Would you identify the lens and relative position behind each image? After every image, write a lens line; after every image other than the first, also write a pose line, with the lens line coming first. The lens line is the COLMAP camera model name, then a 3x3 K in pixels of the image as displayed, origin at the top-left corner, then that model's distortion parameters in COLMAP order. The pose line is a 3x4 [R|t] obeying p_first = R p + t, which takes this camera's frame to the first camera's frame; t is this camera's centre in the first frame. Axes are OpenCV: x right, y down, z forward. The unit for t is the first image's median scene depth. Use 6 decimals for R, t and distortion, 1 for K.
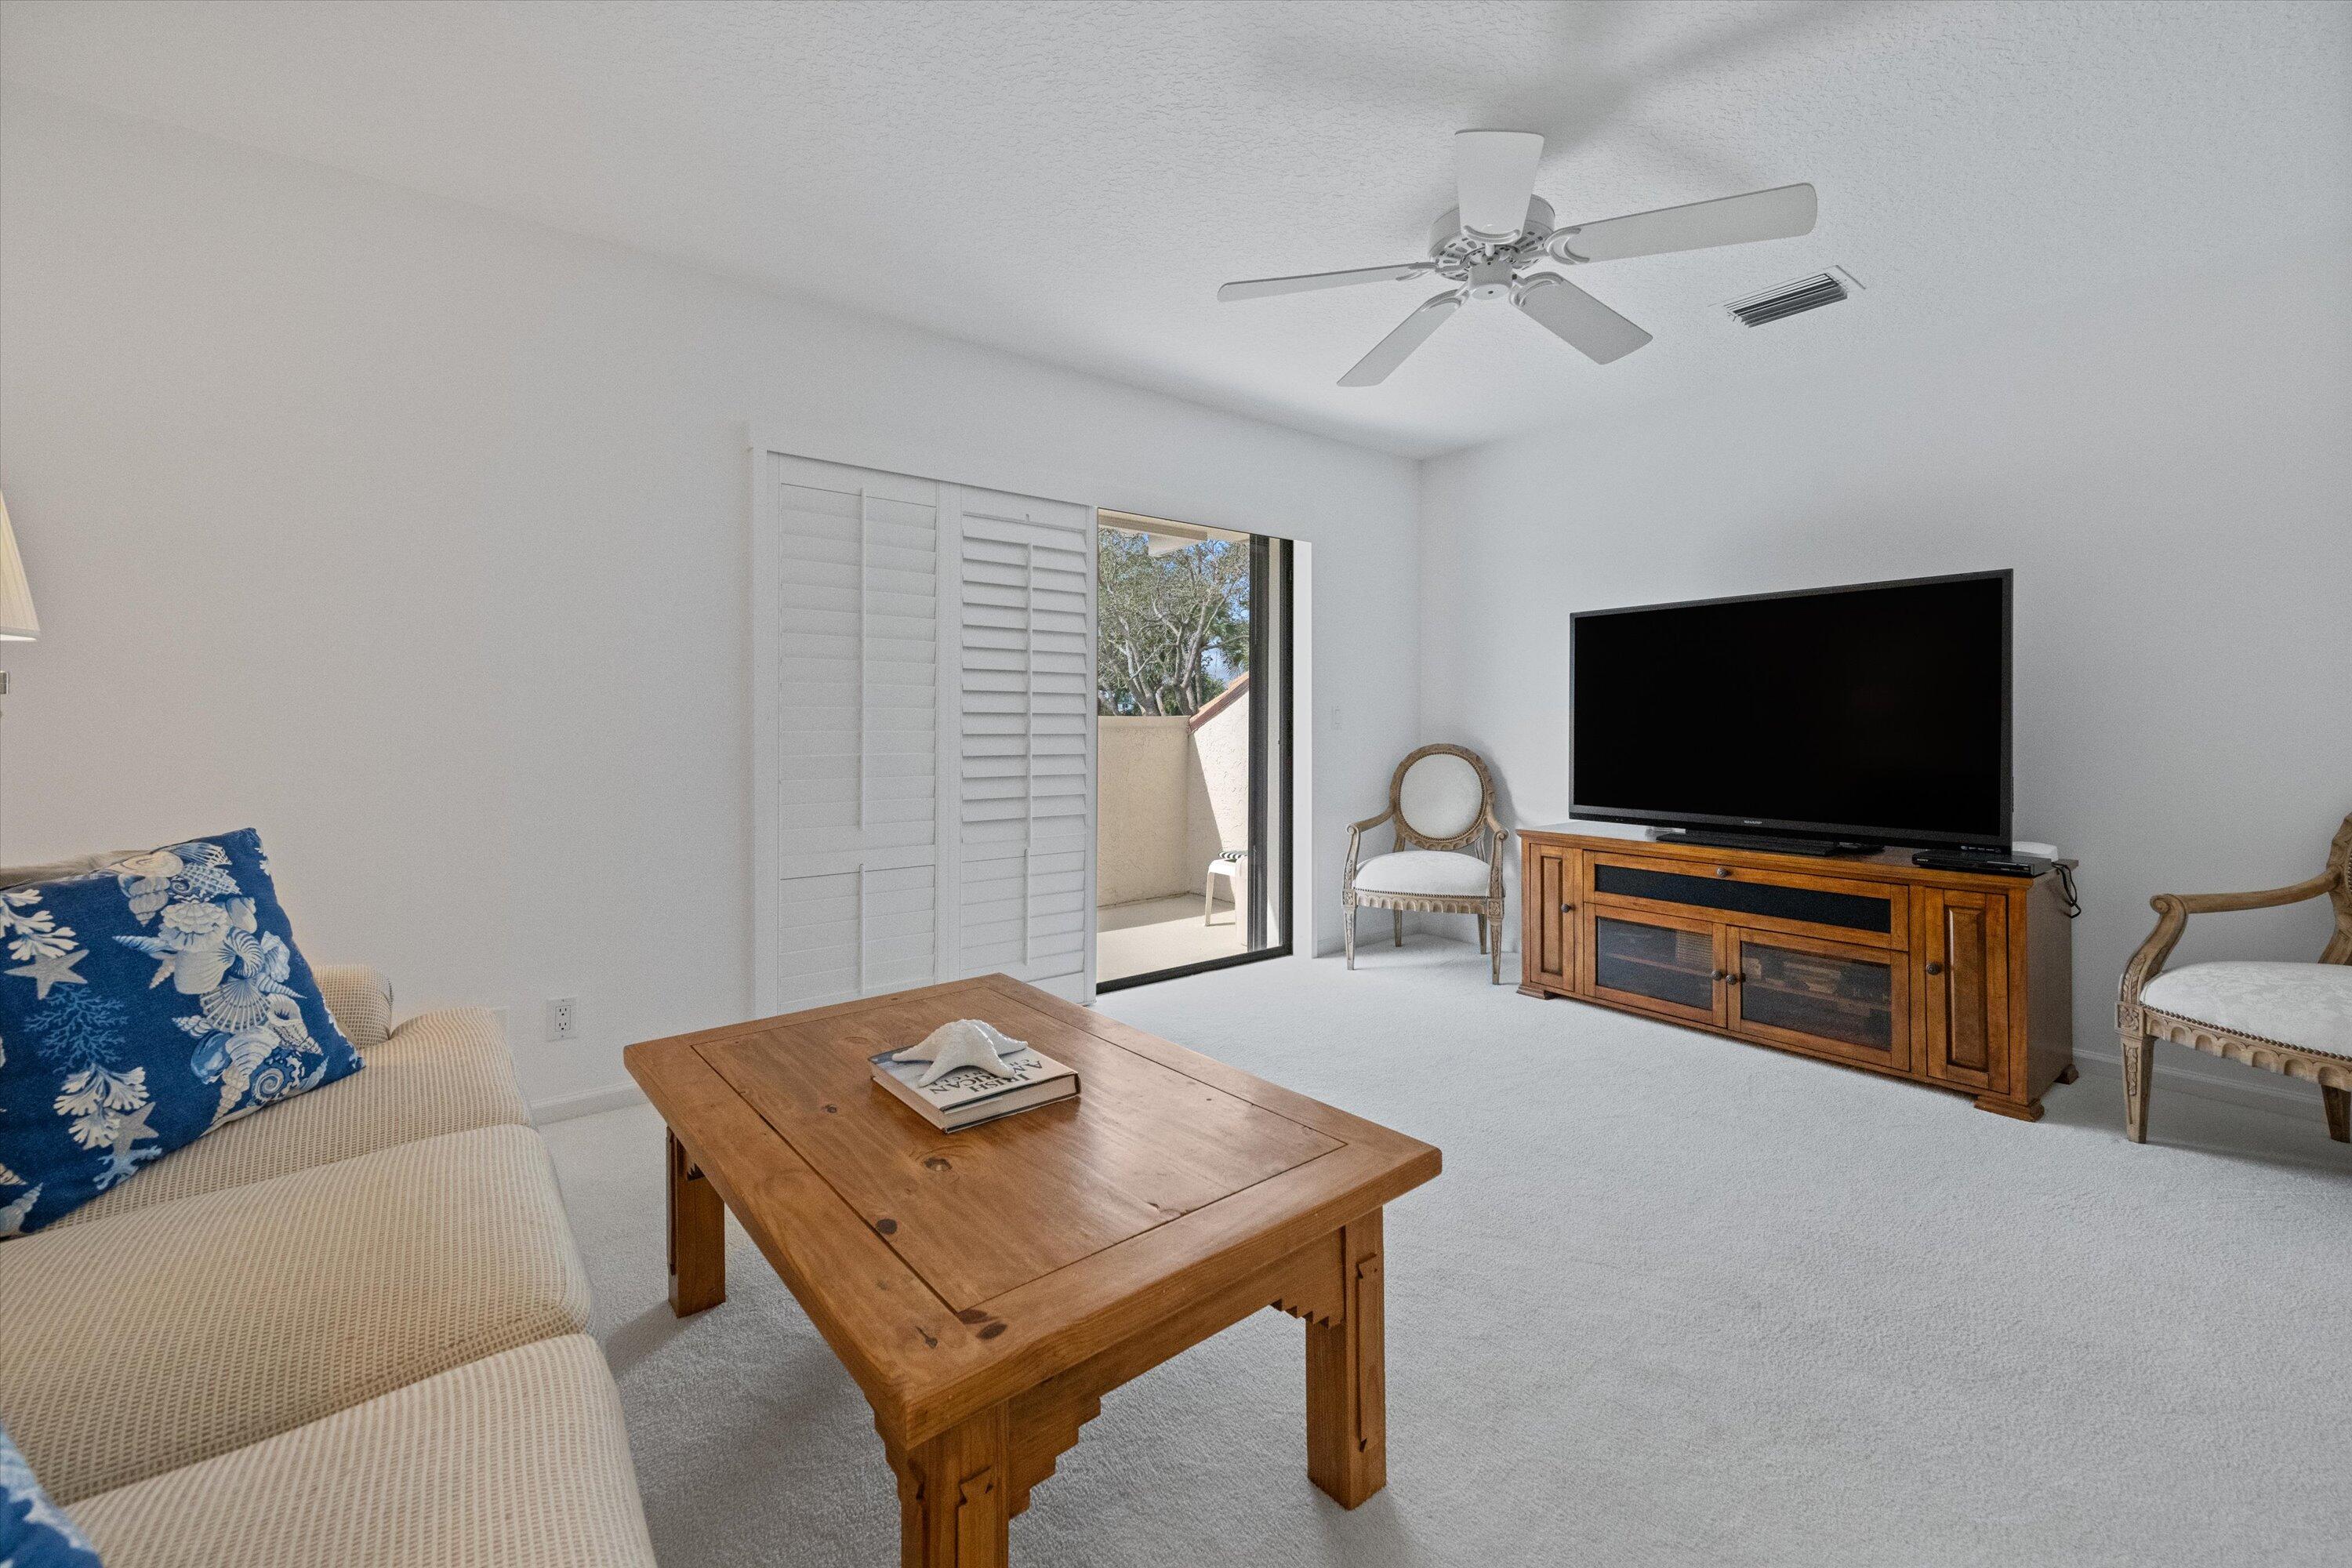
lens RADIAL K [[939.0, 0, 1183.4], [0, 939.0, 723.2], [0, 0, 1]] dist [-0.001790, -0.000211]
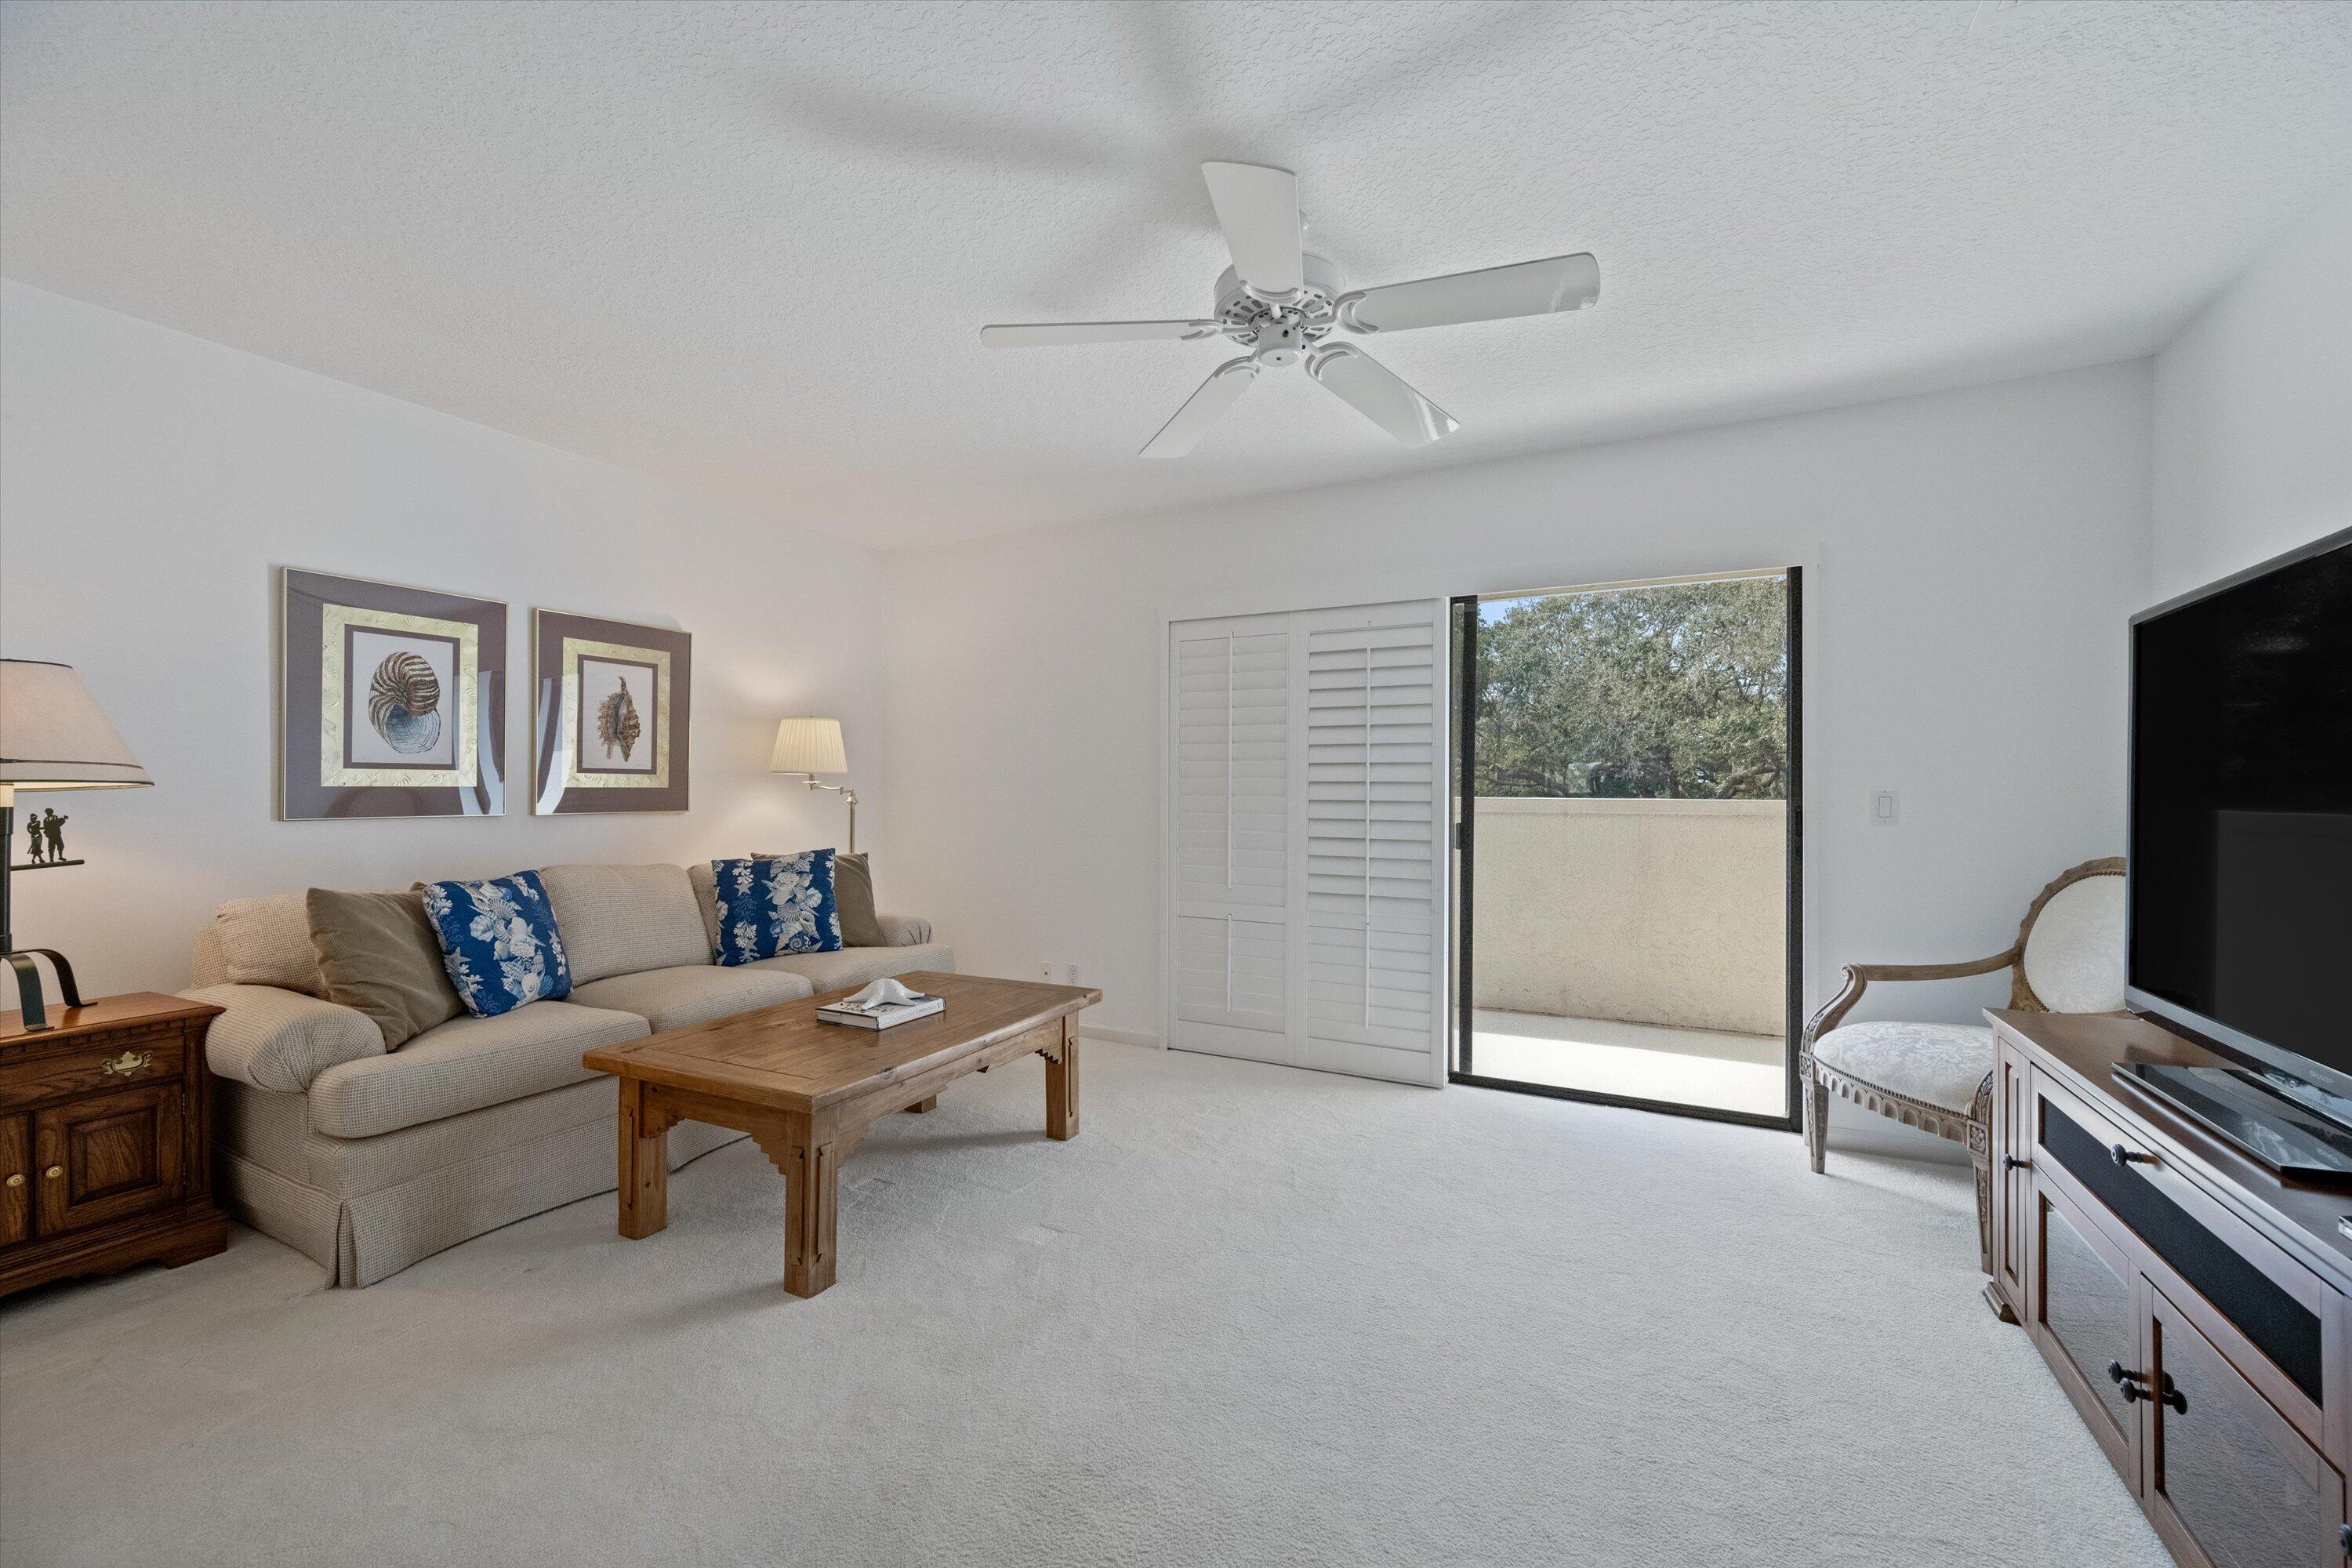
lens RADIAL K [[930.3, 0, 1180.4], [0, 930.3, 781.9], [0, 0, 1]] dist [-0.000267, -0.000775]
pose [[0.428329, -0.006728, -0.903598, 1.794258], [-0.005649, 0.999933, -0.010123, -0.051026], [0.903605, 0.009441, 0.428262, 0.813435]]
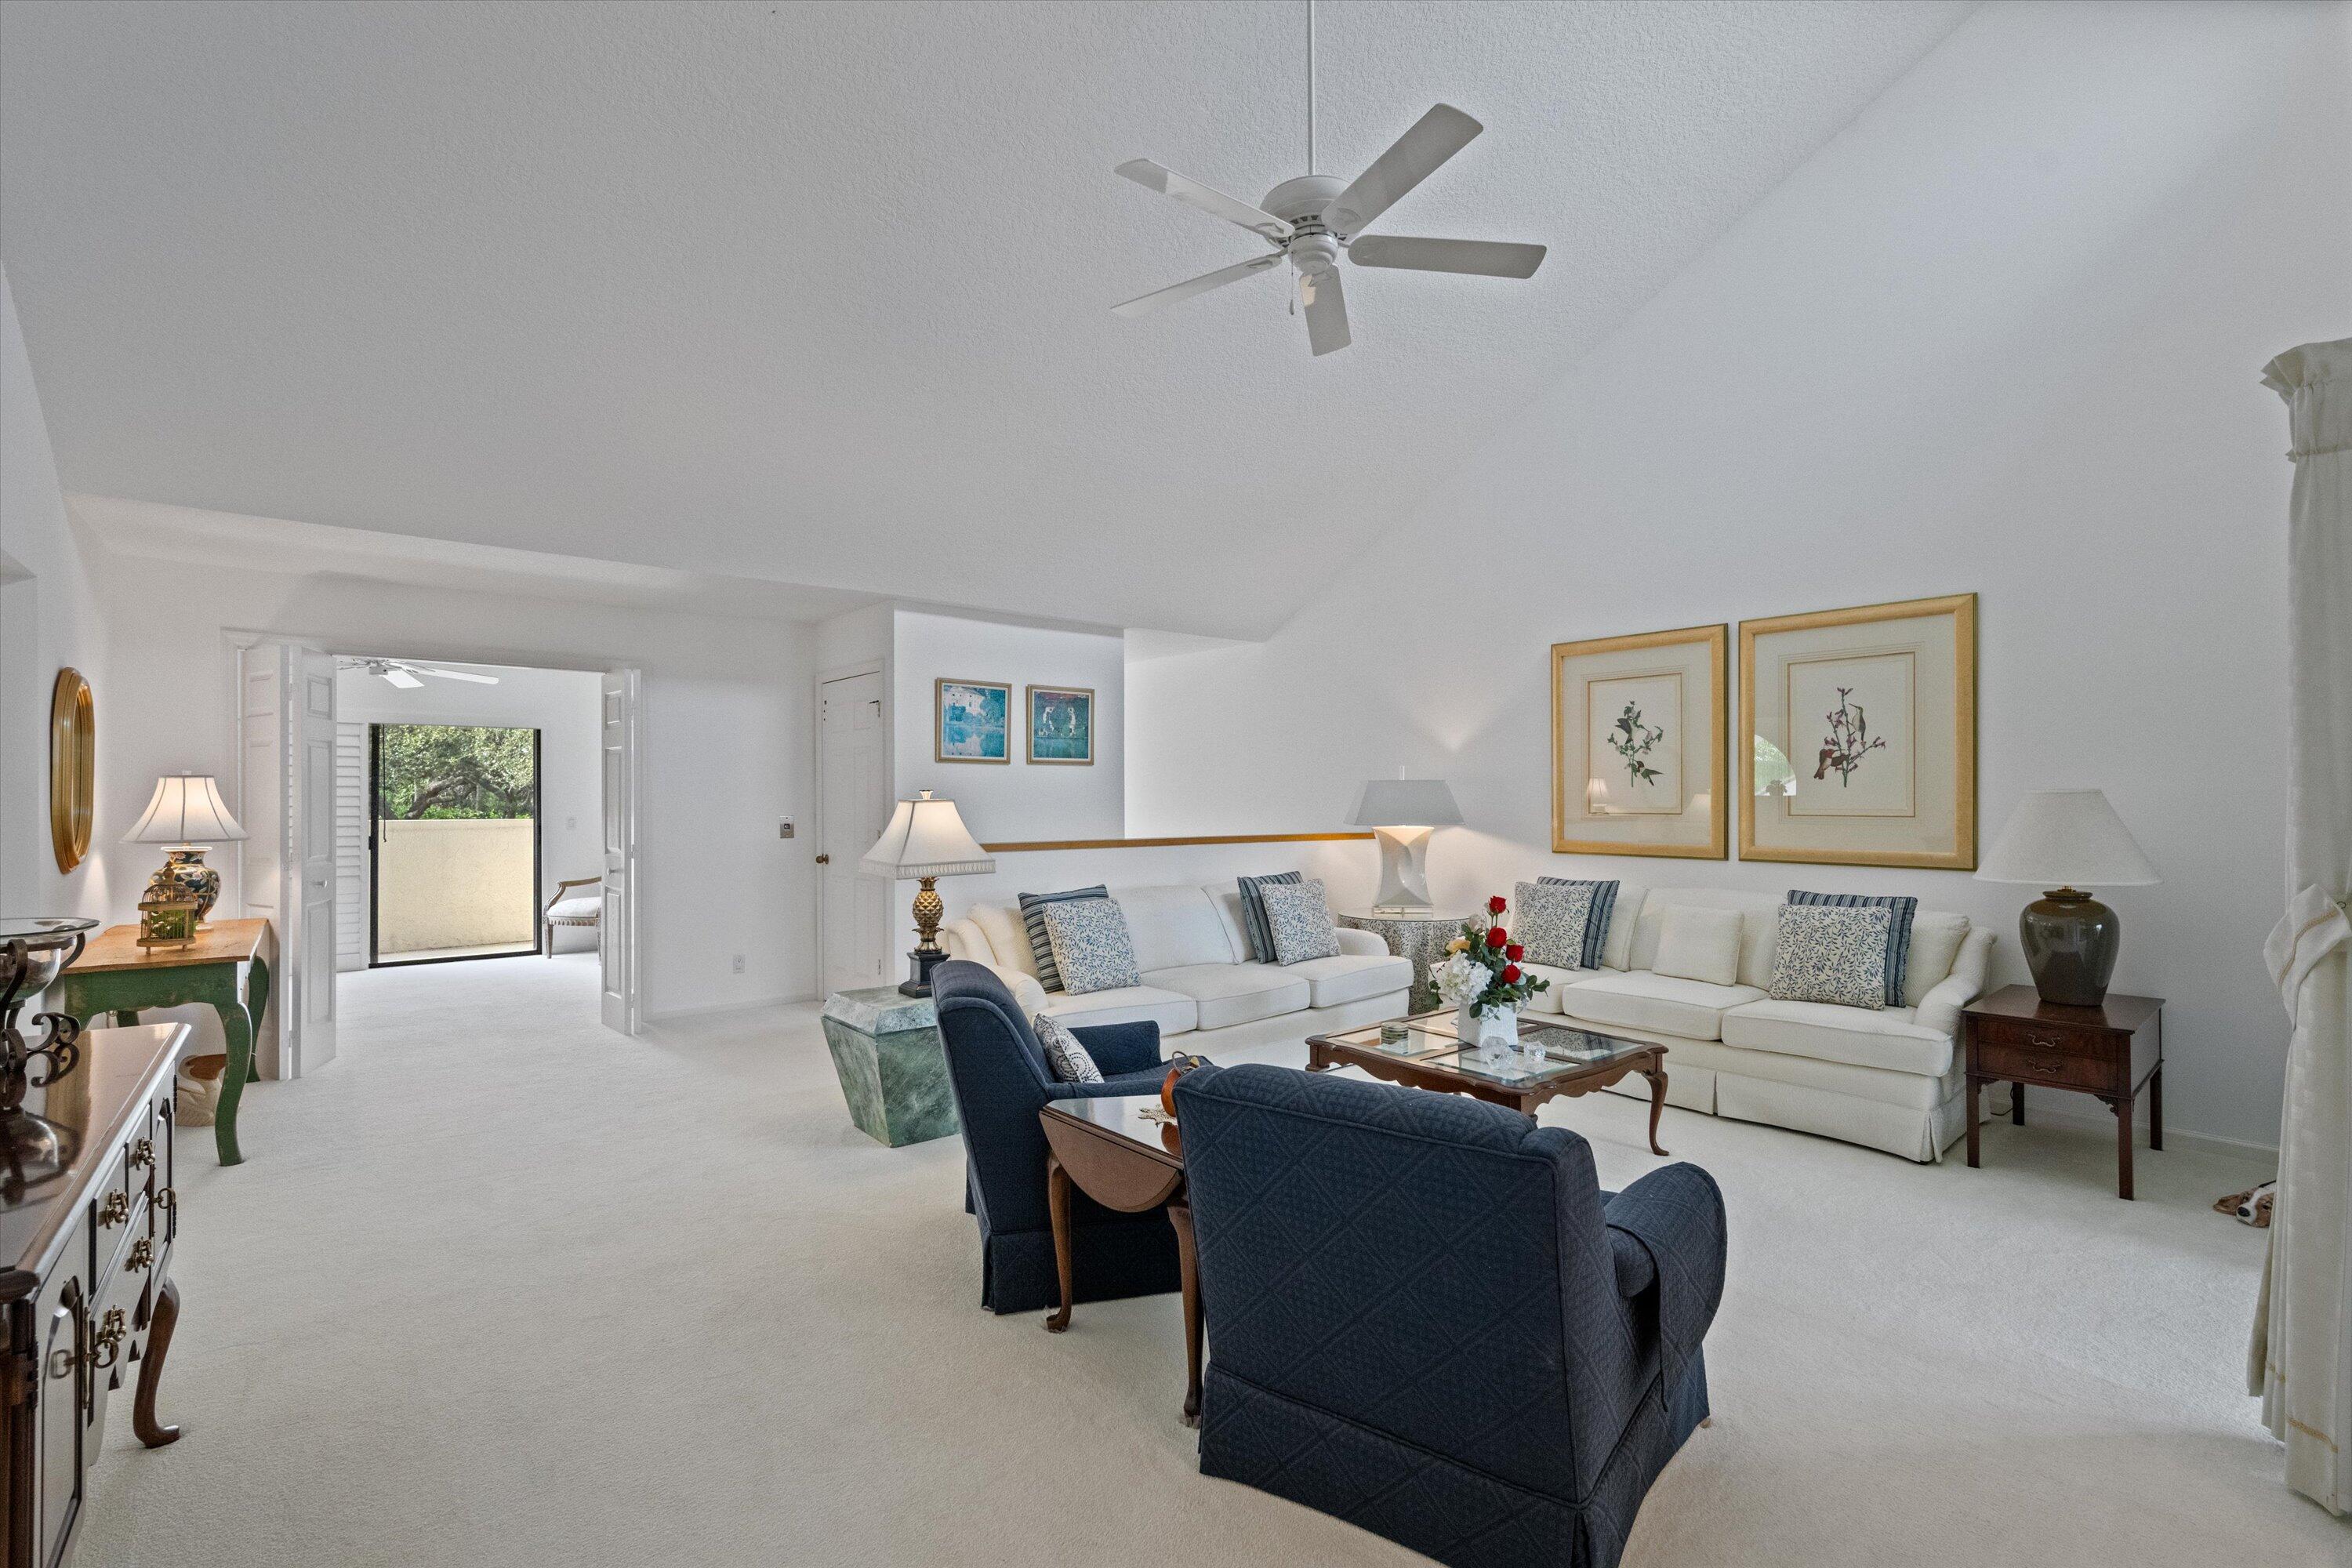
lens RADIAL K [[1037.9, 0, 1183.6], [0, 1037.9, 803.6], [0, 0, 1]] dist [0.002558, -0.000195]
pose [[0.998333, -0.011512, 0.056559, 4.016310], [0.010883, 0.999876, 0.011421, -0.169232], [-0.056683, -0.010786, 0.998334, -3.512923]]
